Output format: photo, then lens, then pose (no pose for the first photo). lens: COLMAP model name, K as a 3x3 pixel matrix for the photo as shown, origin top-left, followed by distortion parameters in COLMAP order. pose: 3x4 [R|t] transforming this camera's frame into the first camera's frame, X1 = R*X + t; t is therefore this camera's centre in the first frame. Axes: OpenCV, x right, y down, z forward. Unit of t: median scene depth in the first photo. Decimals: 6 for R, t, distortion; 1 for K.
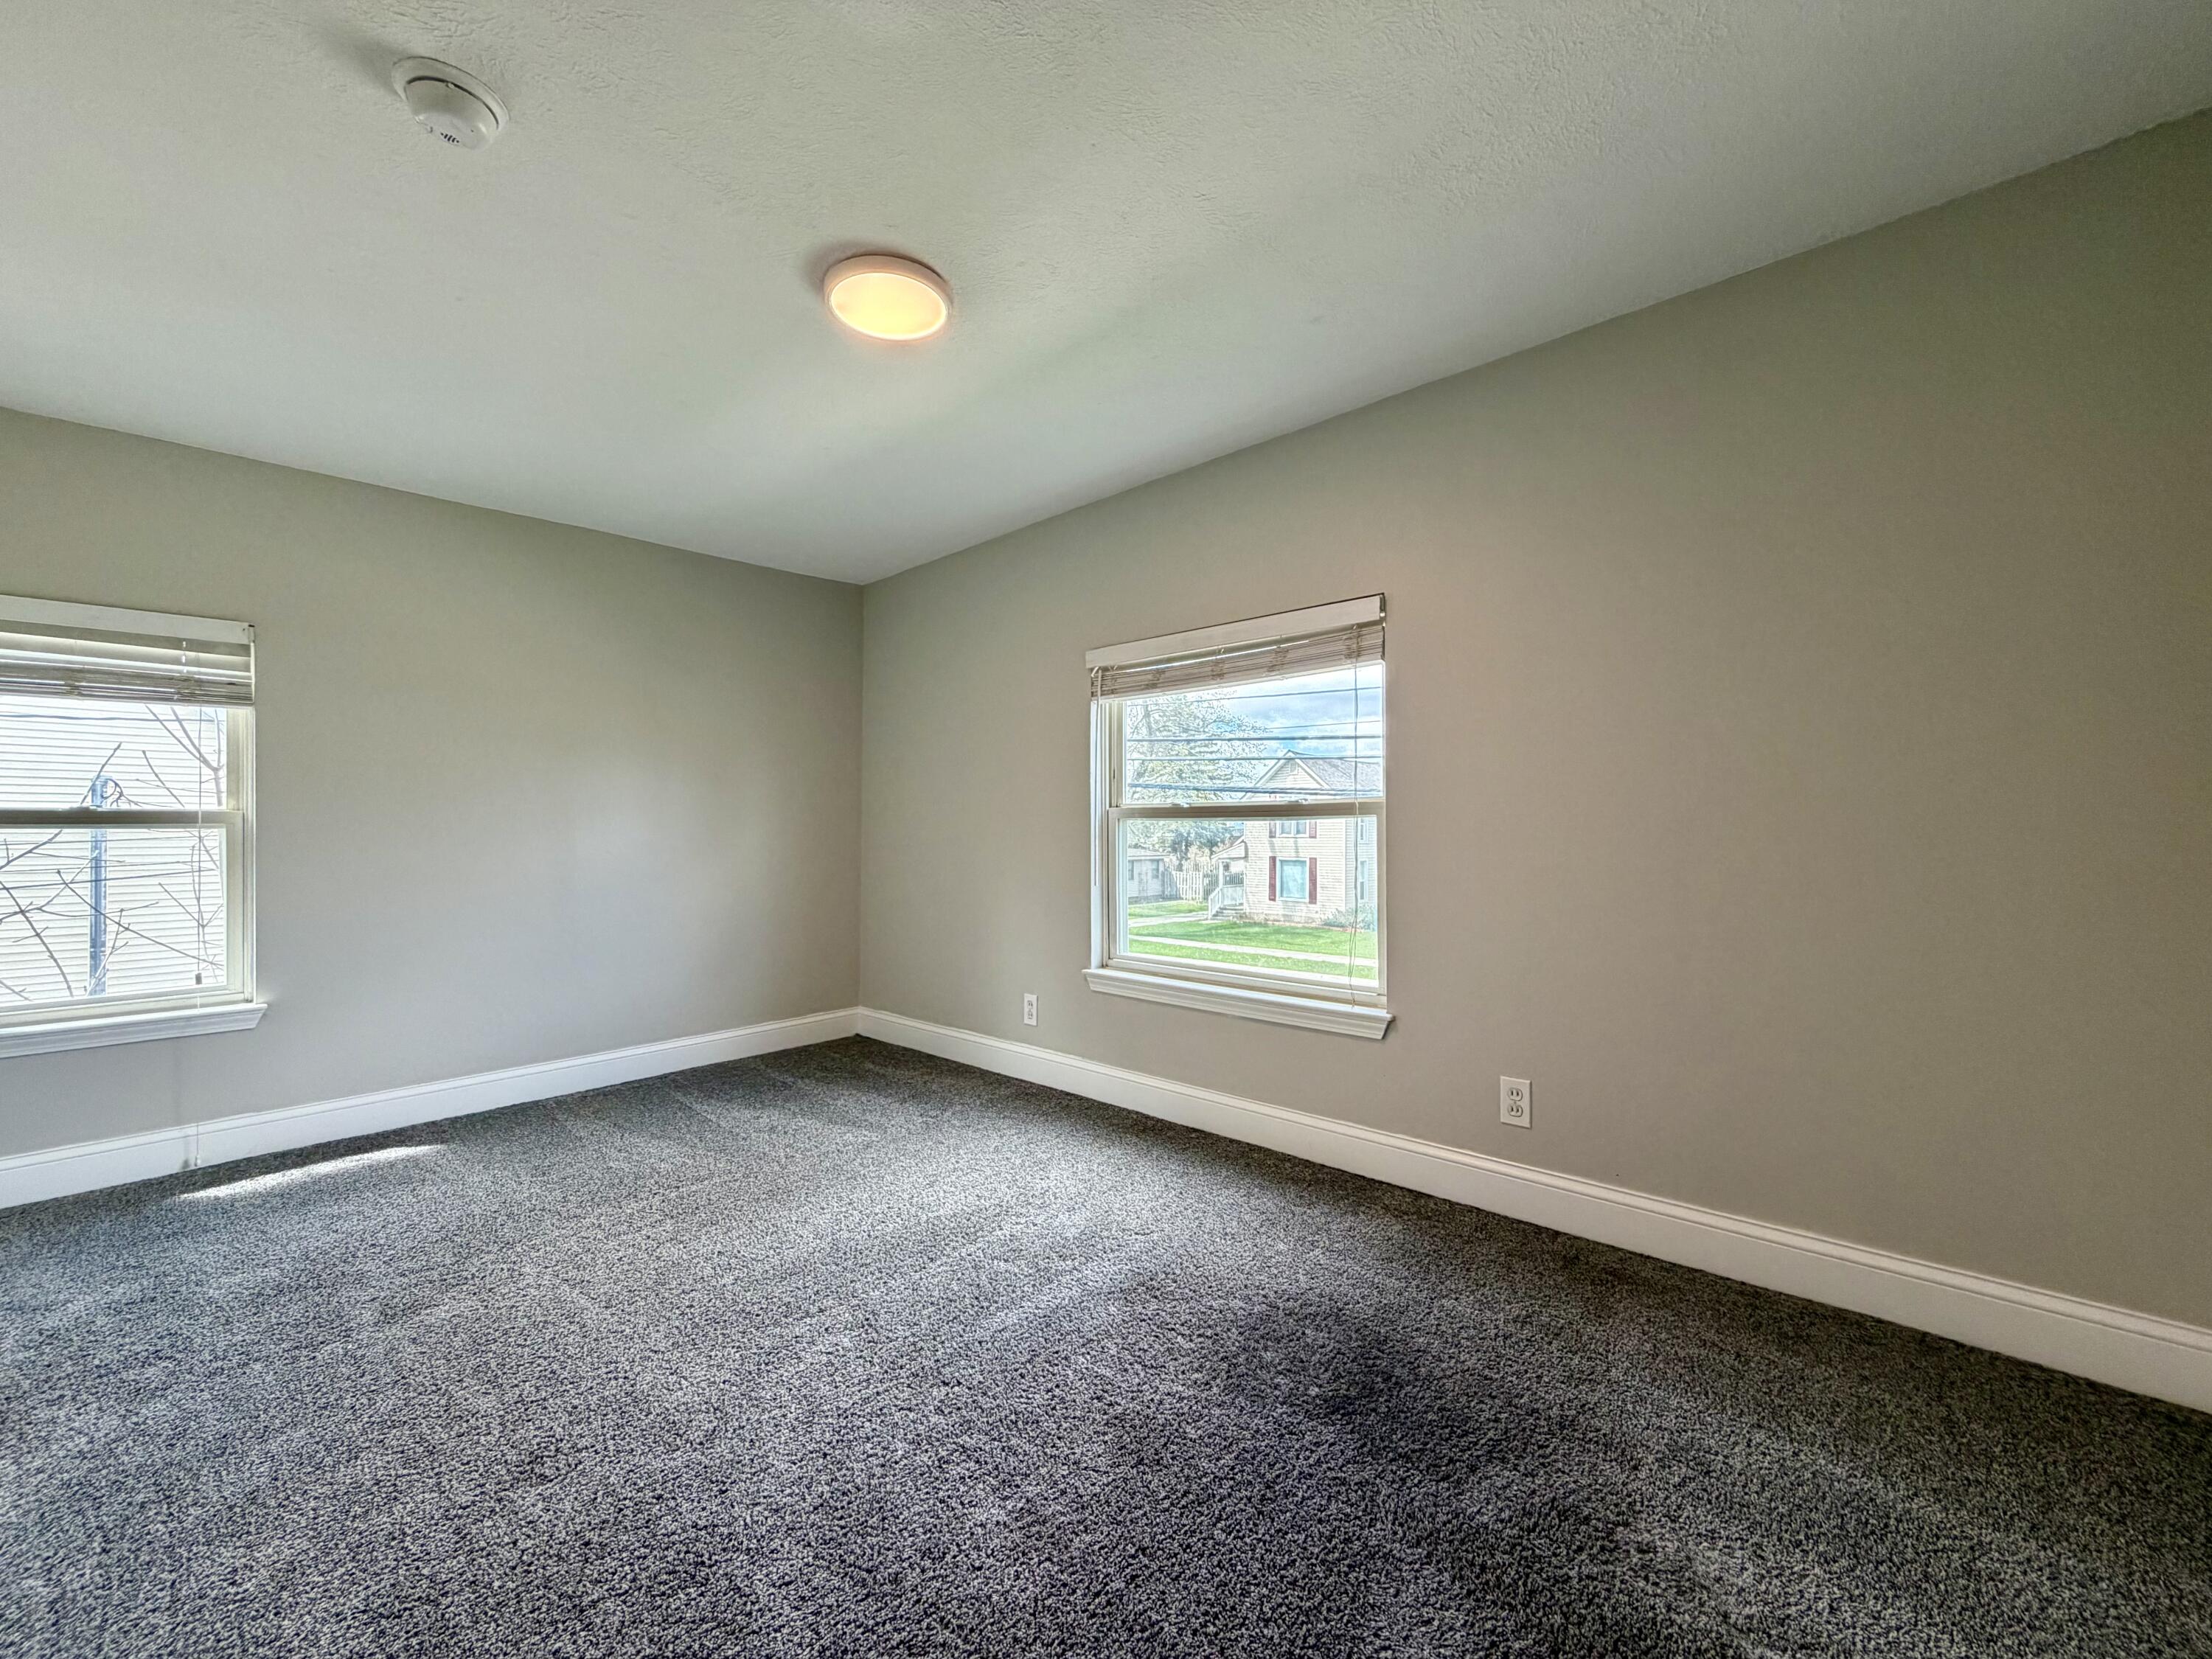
lens RADIAL K [[883.1, 0, 1100.7], [0, 883.1, 826.5], [0, 0, 1]] dist [0.000228, -0.000311]
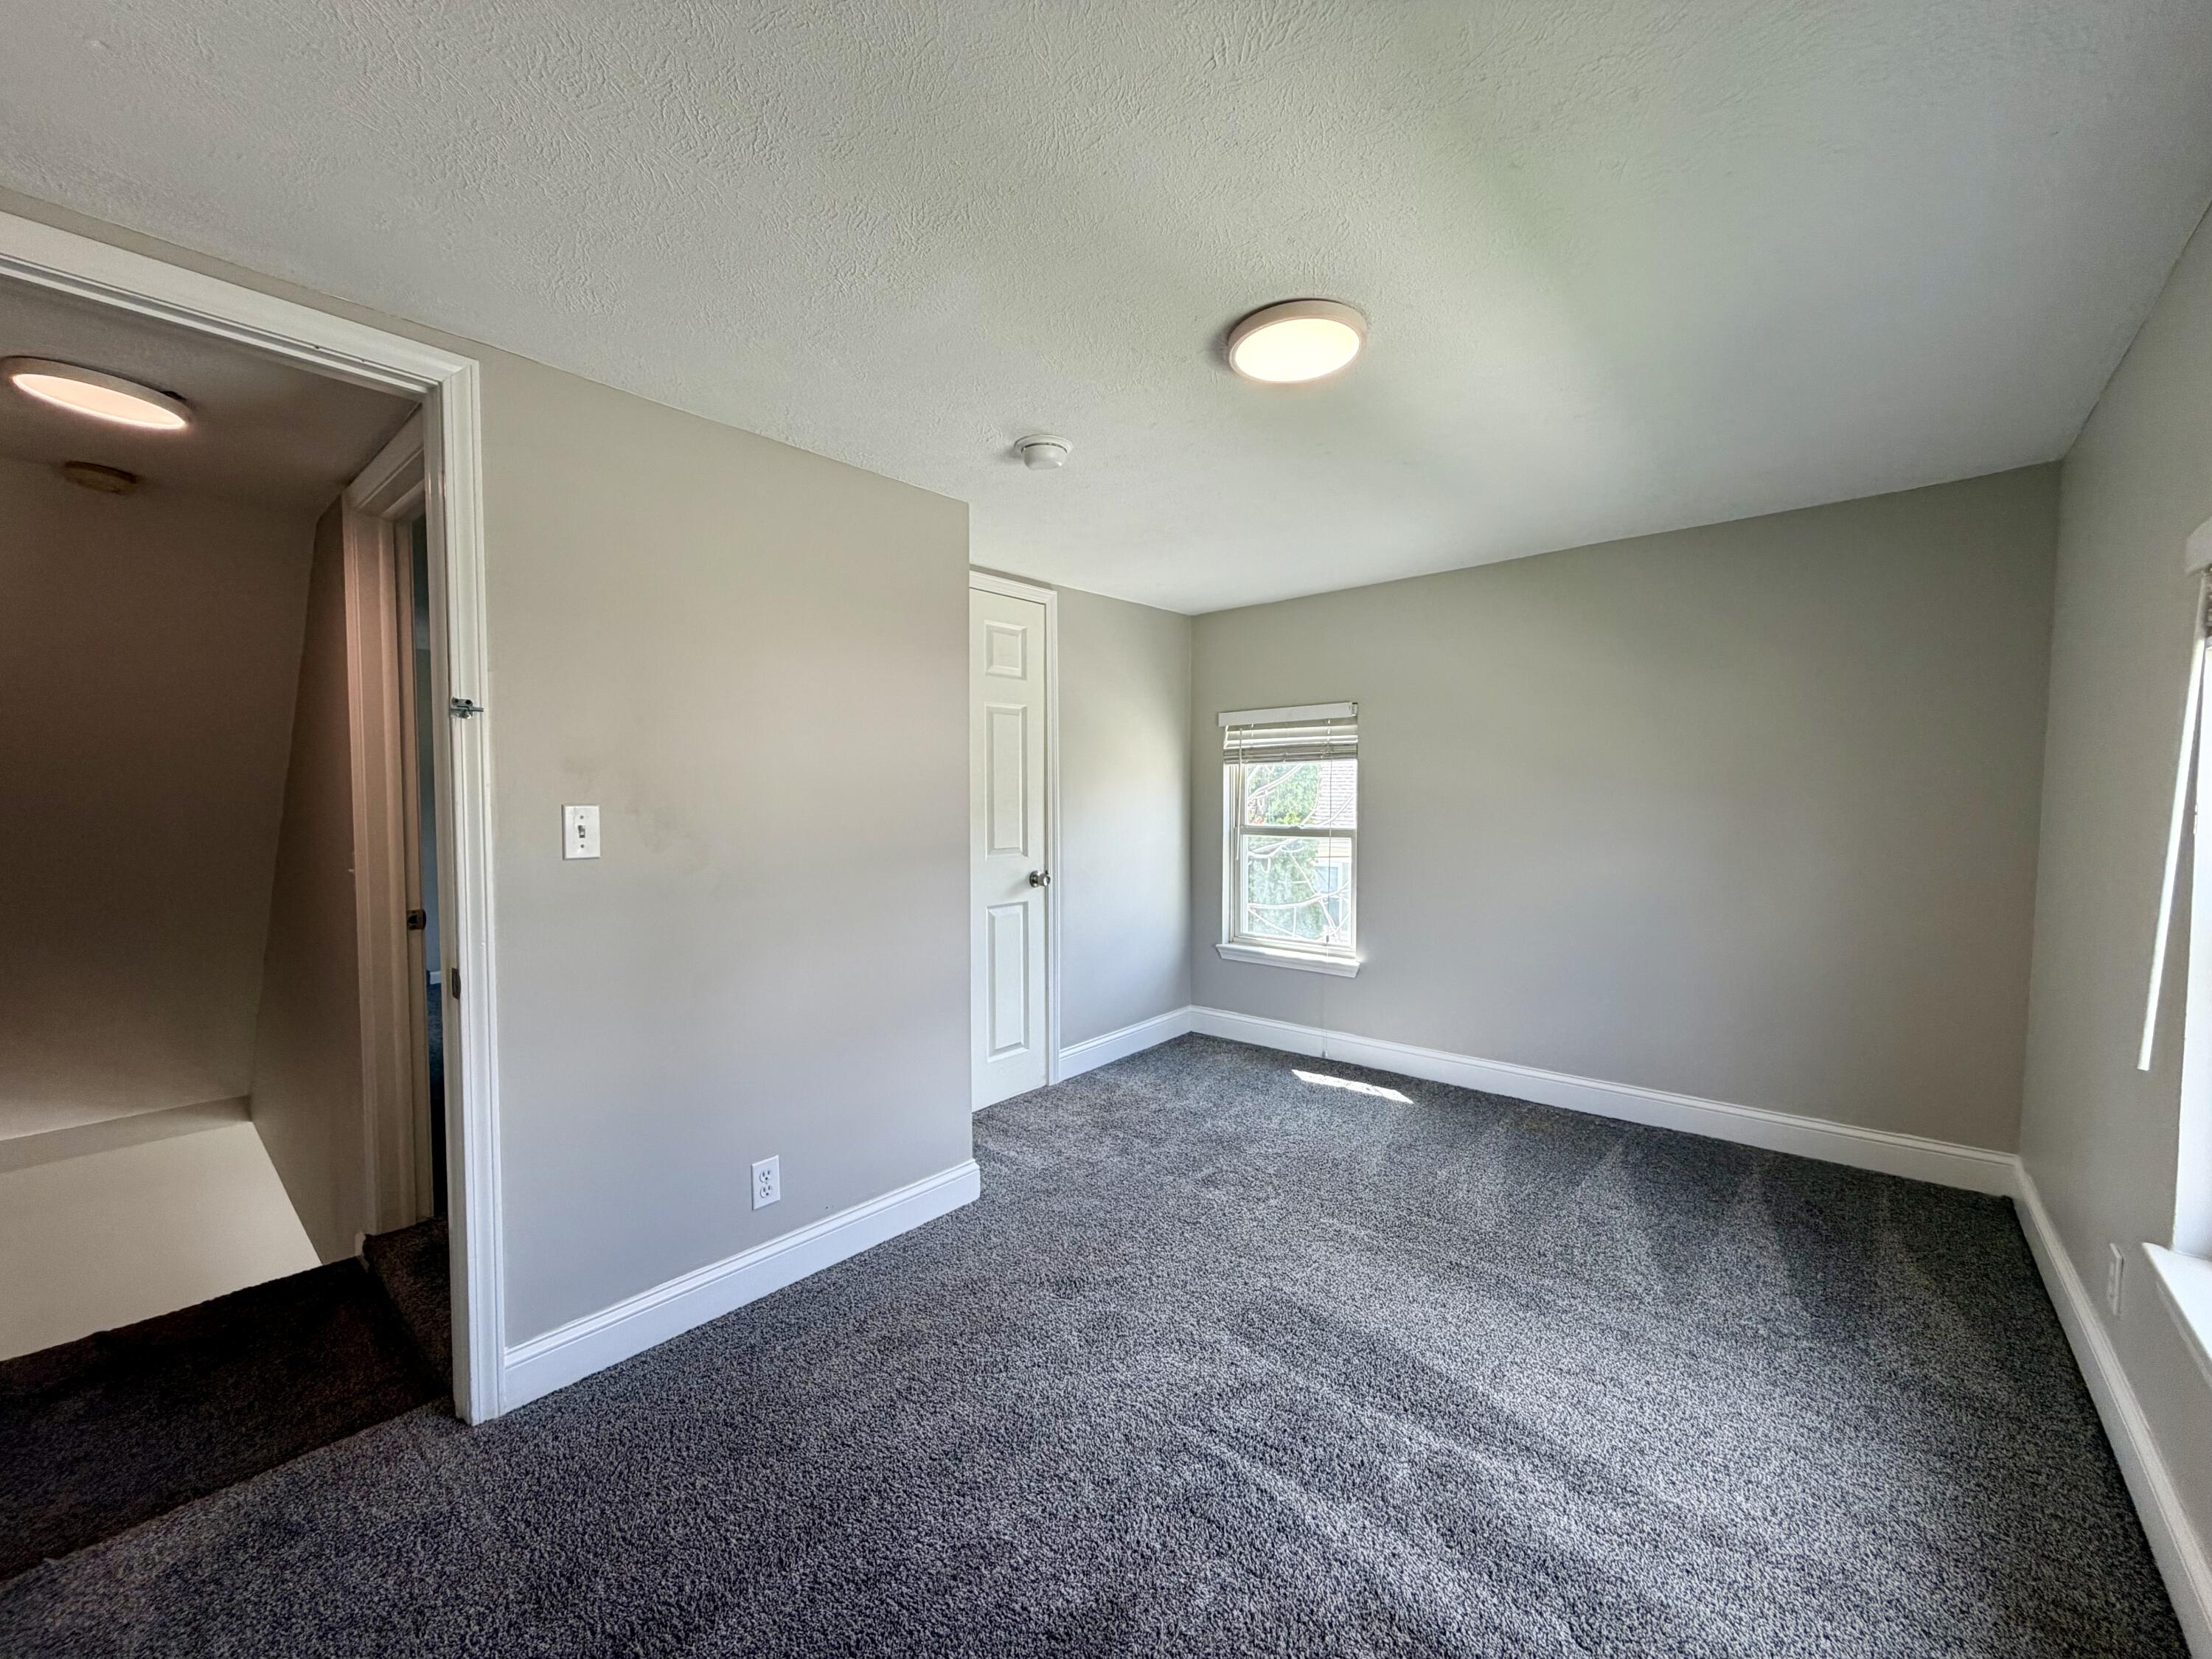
lens RADIAL K [[883.1, 0, 1100.7], [0, 883.1, 826.5], [0, 0, 1]] dist [0.000228, -0.000311]
pose [[0.034459, 0.042927, -0.998484, 0.488553], [0.010220, 0.999010, 0.043302, -0.092442], [0.999354, -0.011697, 0.033986, 0.533885]]
